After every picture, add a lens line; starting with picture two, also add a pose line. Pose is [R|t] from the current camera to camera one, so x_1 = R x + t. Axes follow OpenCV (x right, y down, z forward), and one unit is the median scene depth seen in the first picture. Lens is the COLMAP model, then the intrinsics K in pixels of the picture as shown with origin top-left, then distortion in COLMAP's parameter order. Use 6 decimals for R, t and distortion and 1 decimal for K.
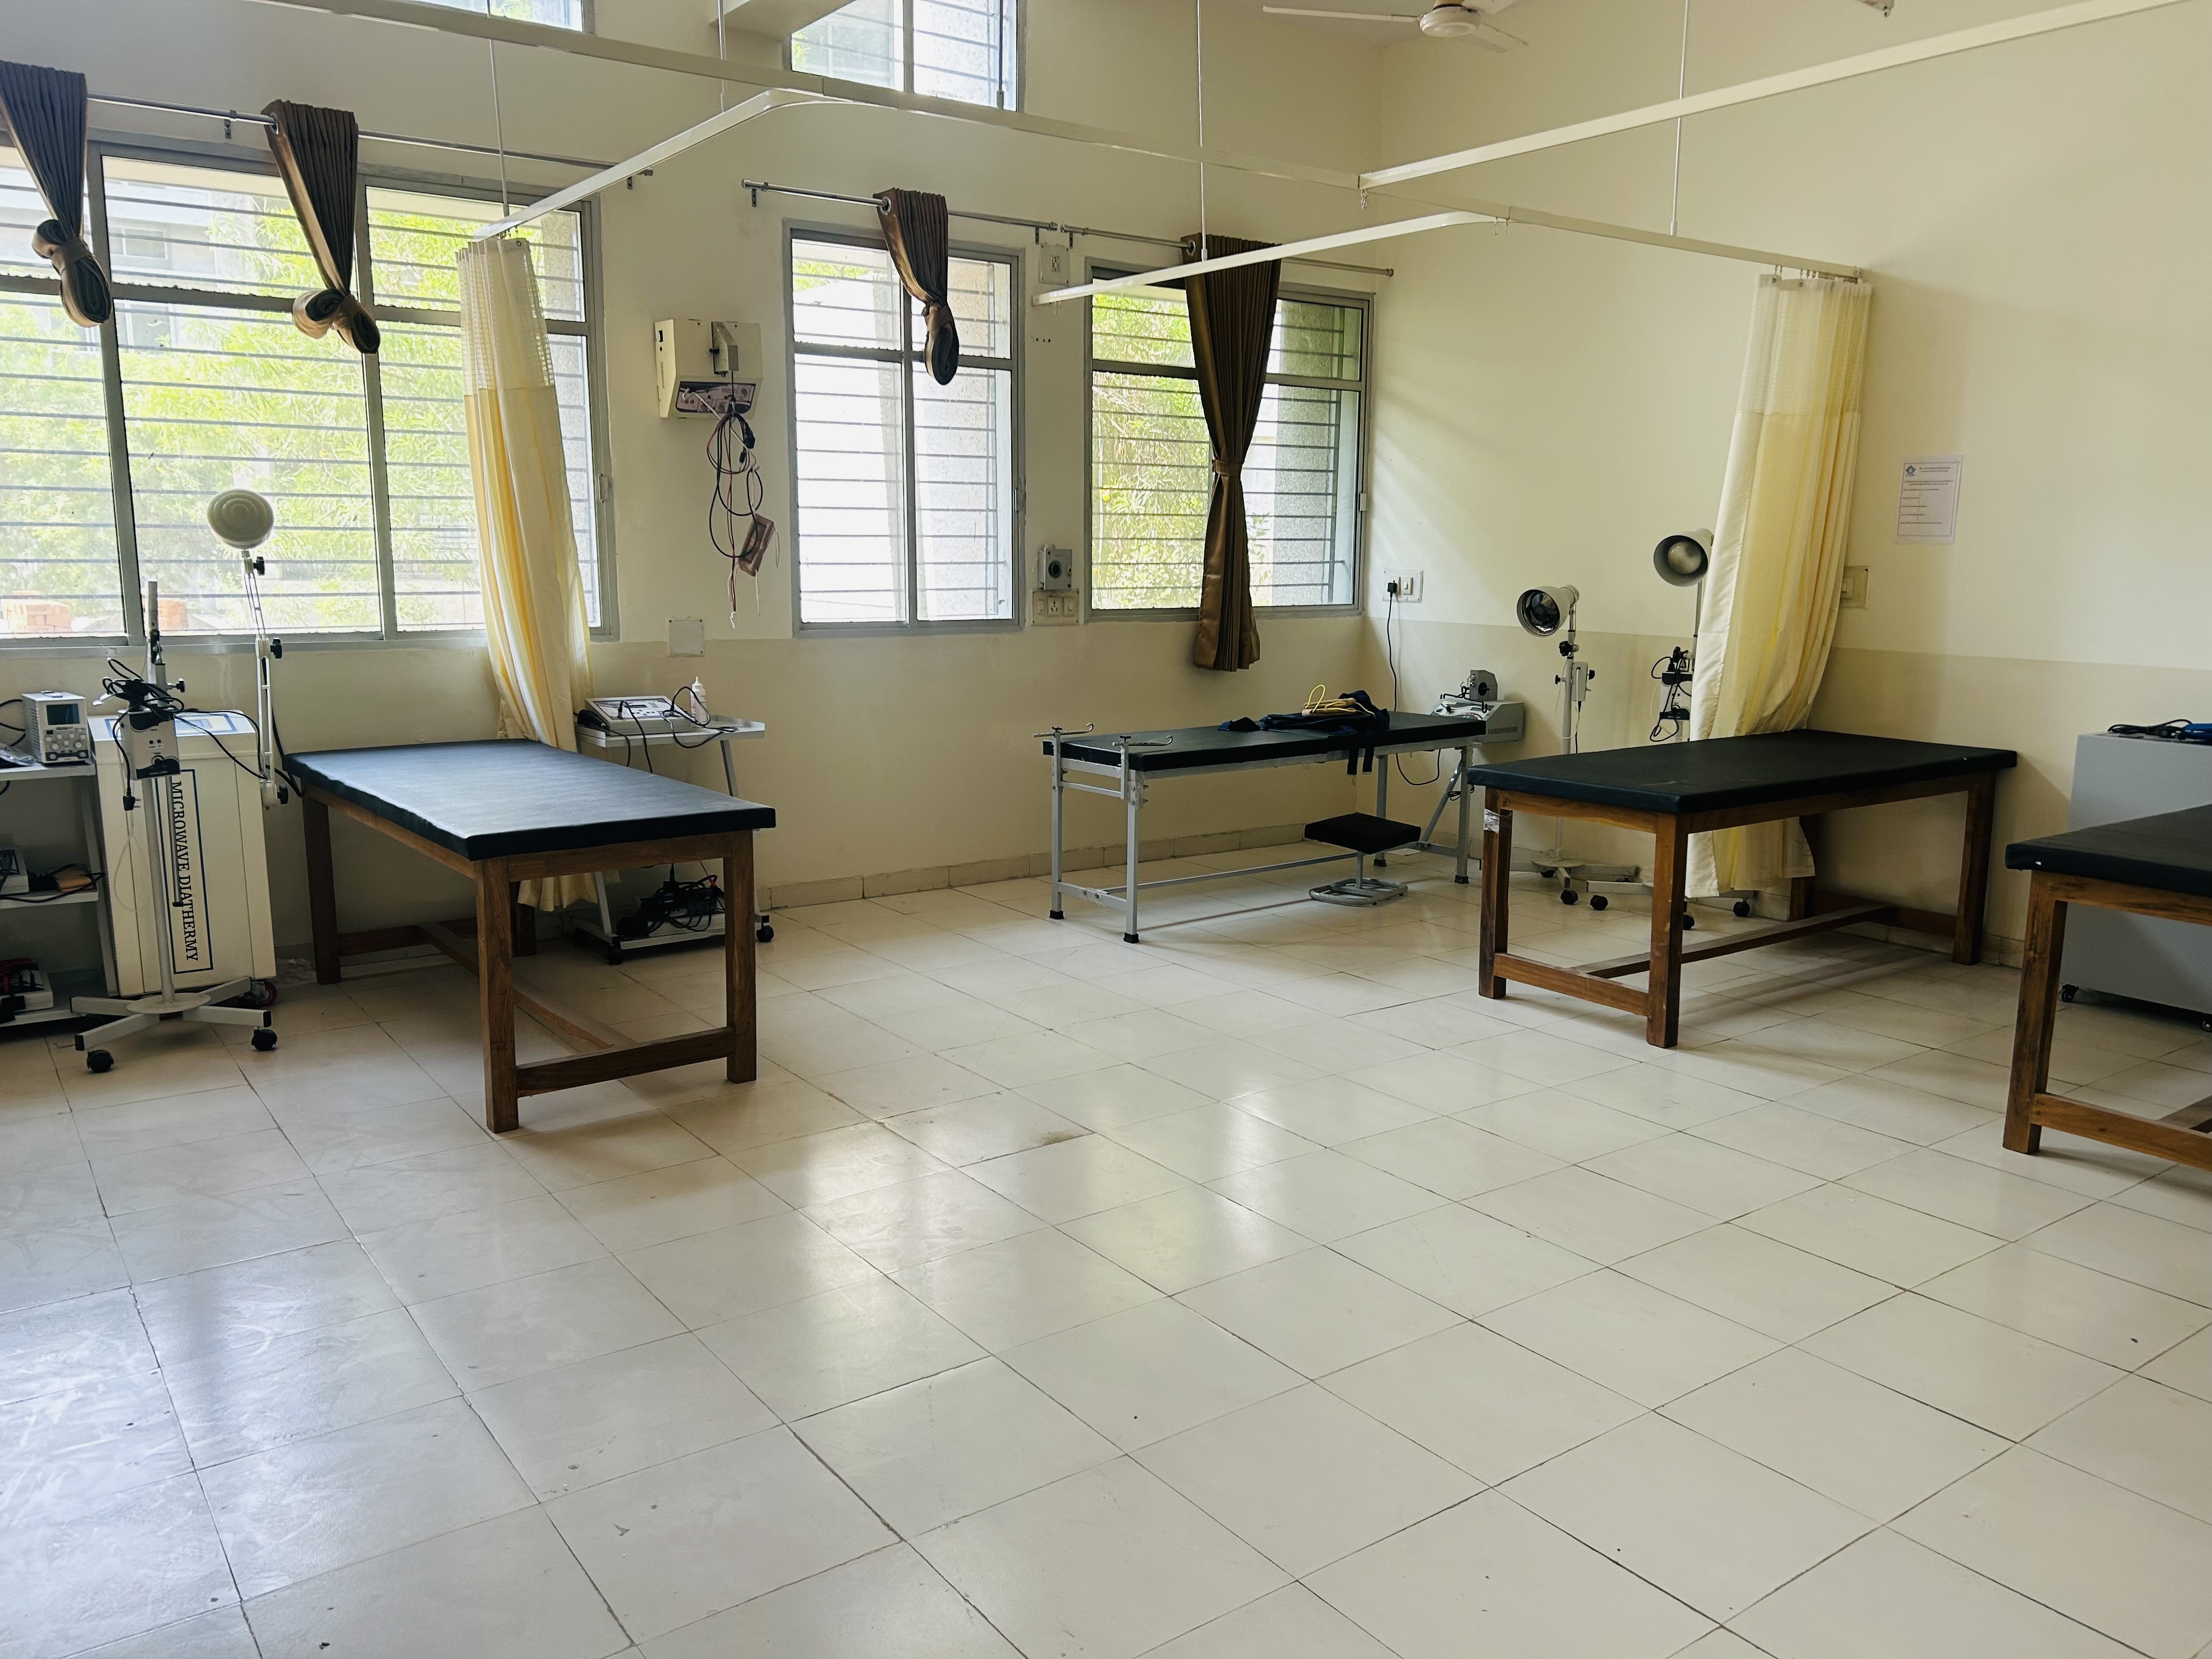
lens RADIAL K [[1675.5, 0, 1106.0], [0, 1675.5, 829.5], [0, 0, 1]] dist [-0.000404, -0.000132]
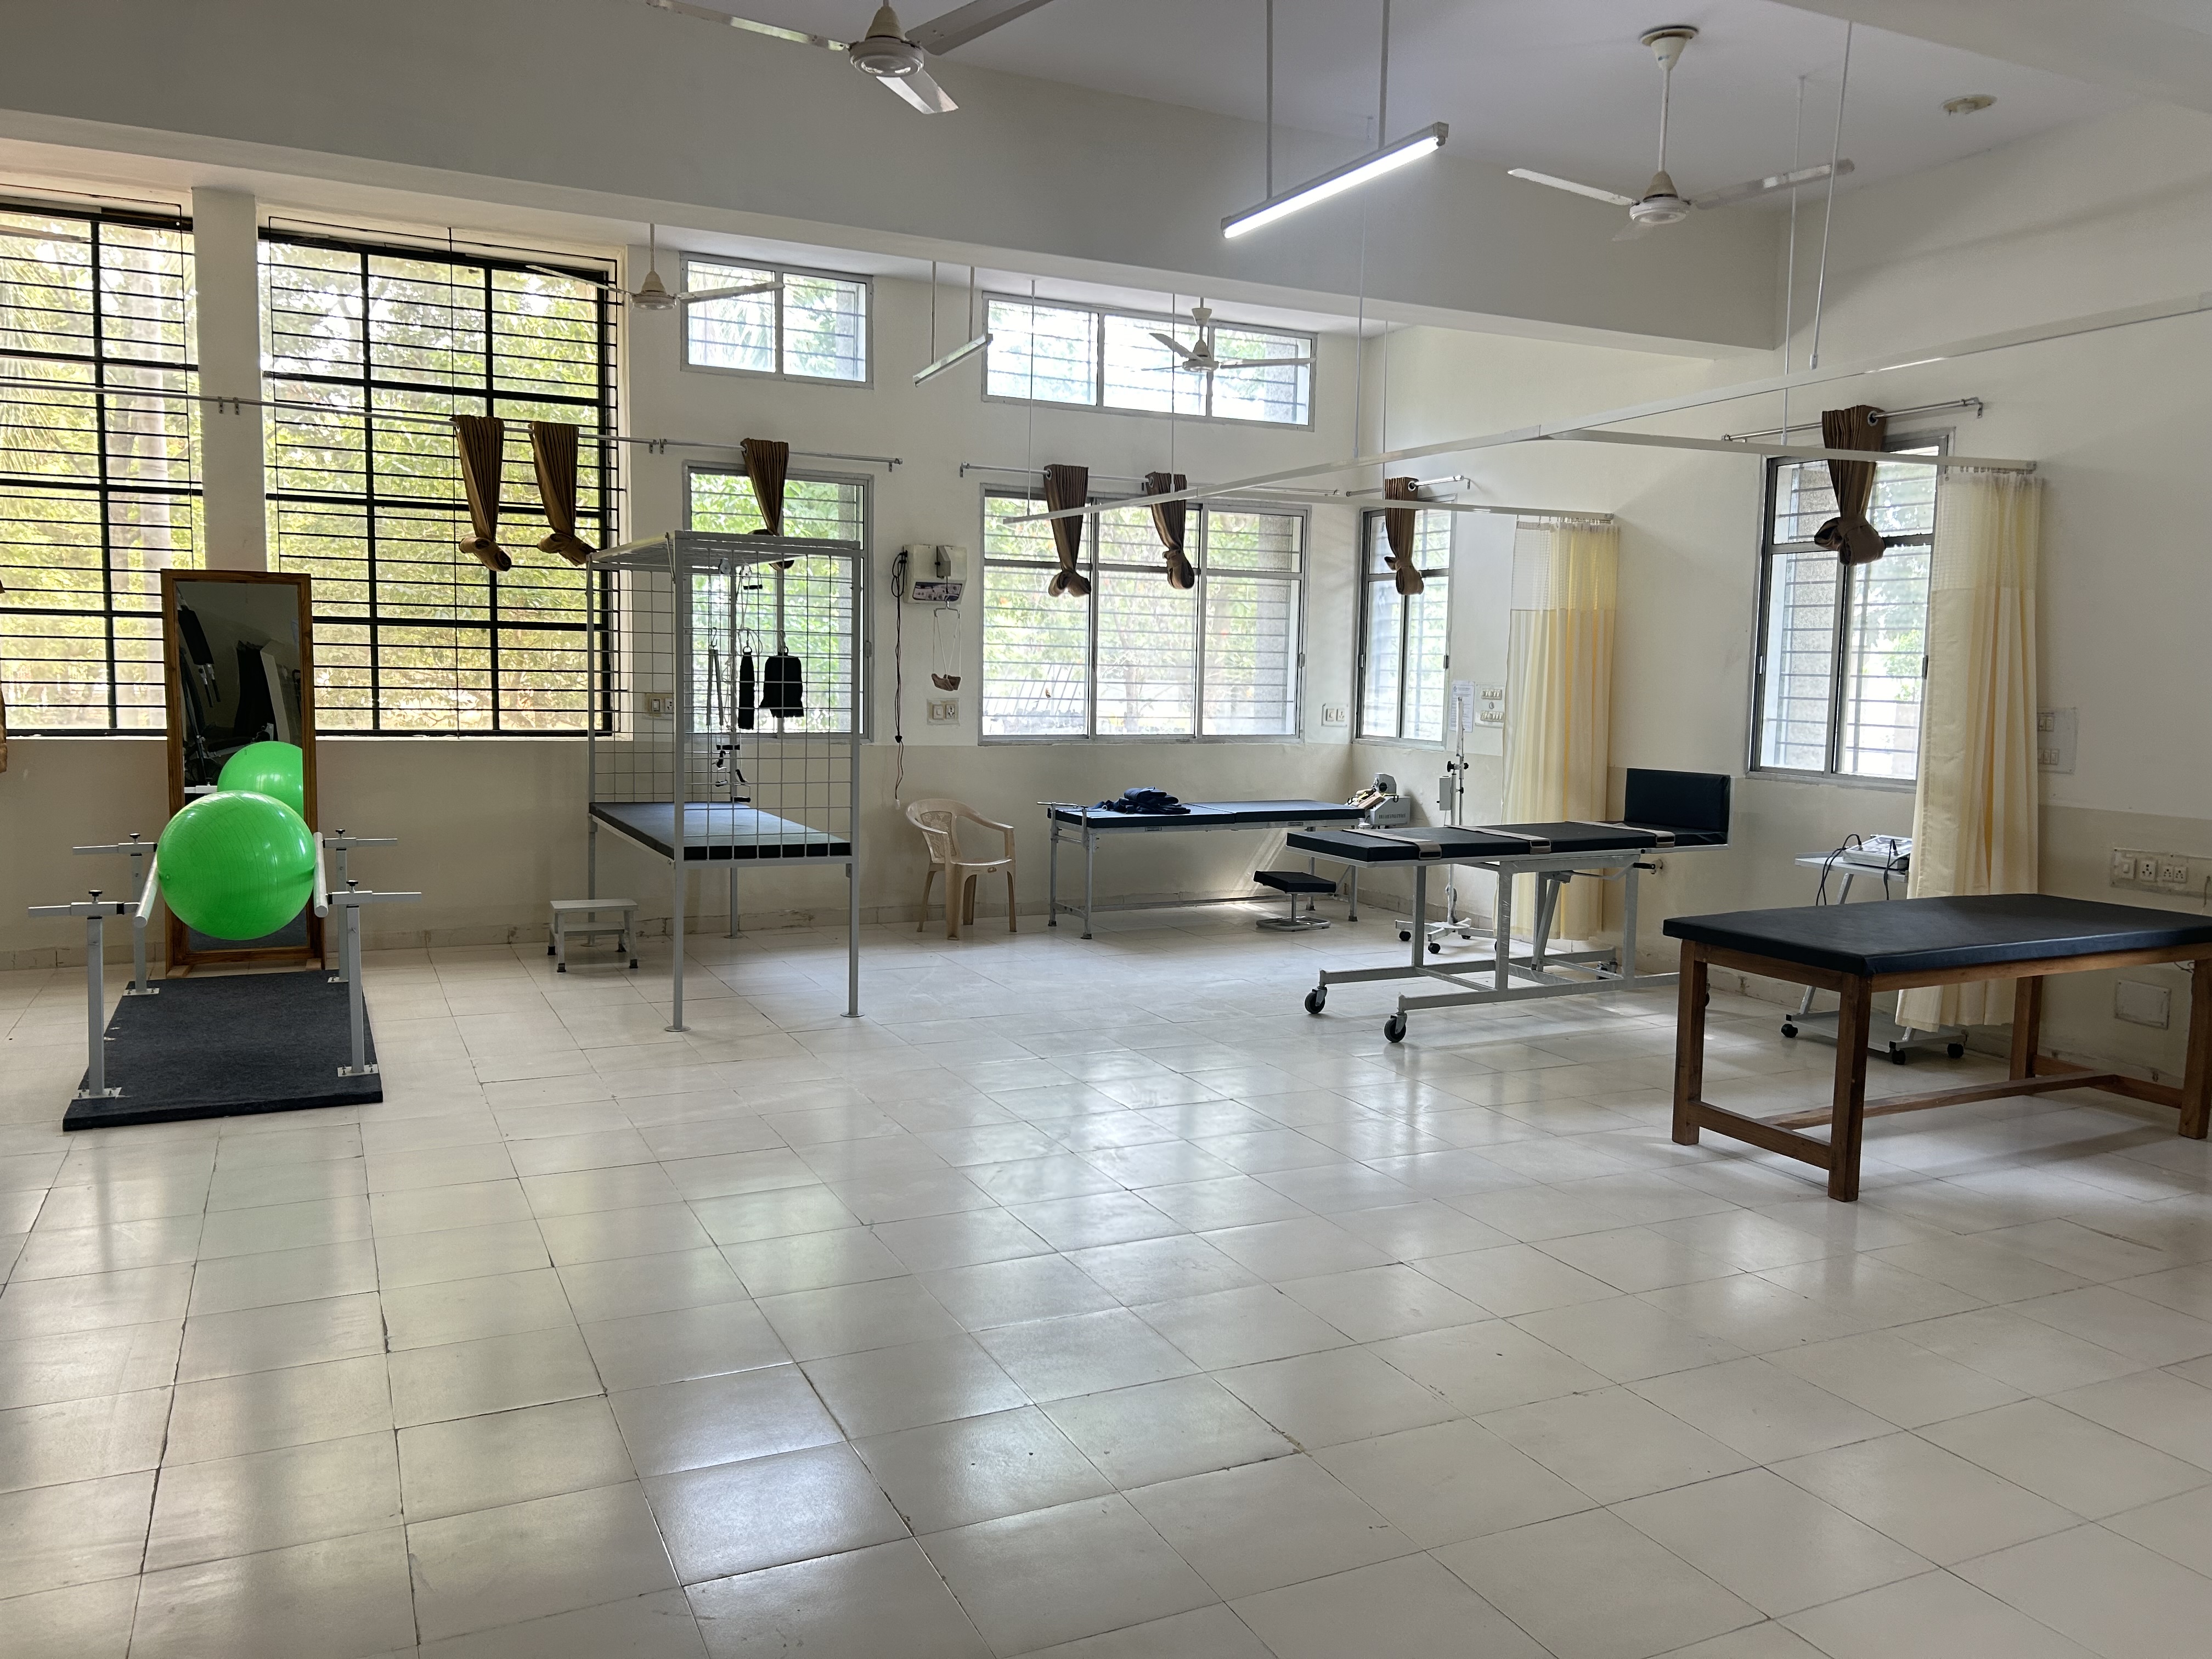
lens RADIAL K [[1675.5, 0, 1106.0], [0, 1675.5, 829.5], [0, 0, 1]] dist [-0.000404, -0.000132]
pose [[0.734147, 0.075956, -0.674729, 0.968824], [-0.135265, 0.990166, -0.035711, 0.009534], [0.665381, 0.117484, 0.737201, -0.071418]]
